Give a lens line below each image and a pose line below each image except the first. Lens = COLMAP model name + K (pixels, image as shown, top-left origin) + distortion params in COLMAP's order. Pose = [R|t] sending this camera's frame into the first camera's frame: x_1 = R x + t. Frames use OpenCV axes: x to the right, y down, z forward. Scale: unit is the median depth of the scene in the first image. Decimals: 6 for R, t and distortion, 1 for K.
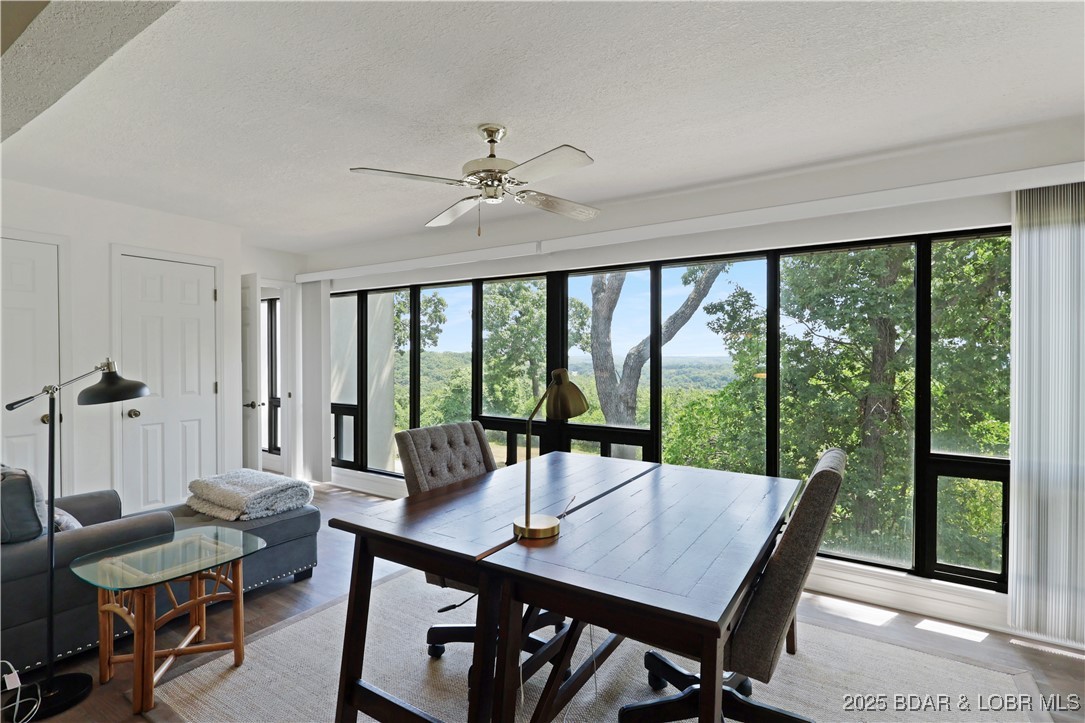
lens RADIAL K [[518.2, 0, 508.5], [0, 518.2, 363.2], [0, 0, 1]] dist [0.005692, -0.001030]
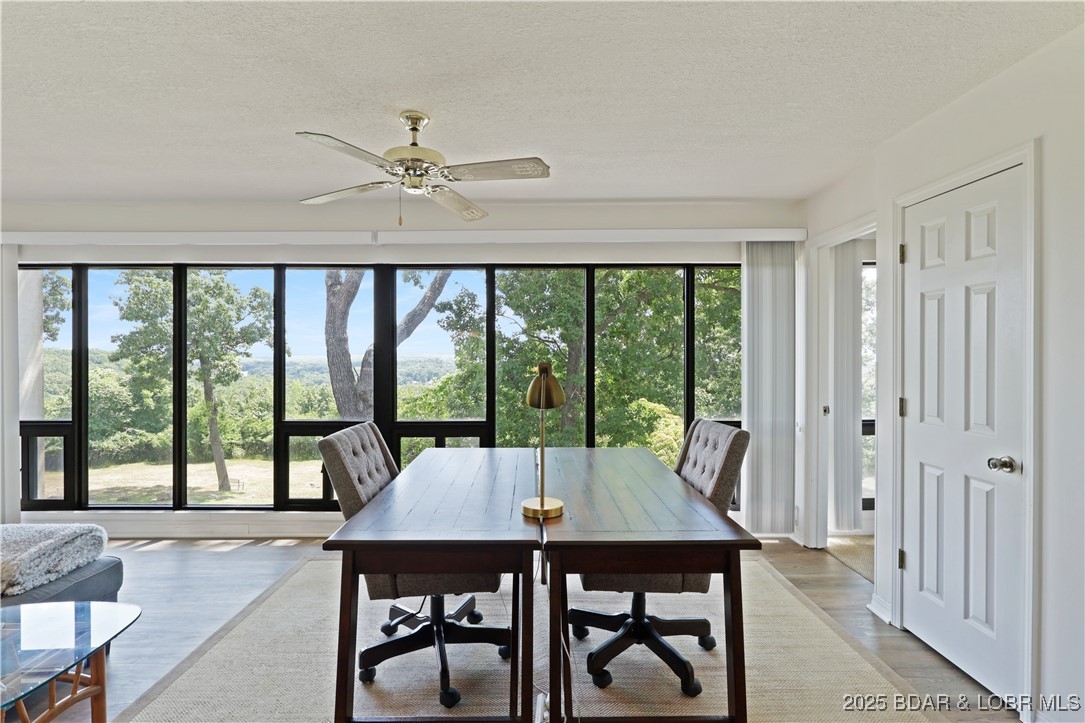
lens RADIAL K [[518.2, 0, 553.9], [0, 518.2, 354.5], [0, 0, 1]] dist [0.005692, -0.001030]
pose [[0.838280, -0.006027, 0.545207, -0.190686], [0.011556, 0.999911, -0.006714, 0.000984], [-0.545118, 0.011929, 0.838274, 0.028169]]
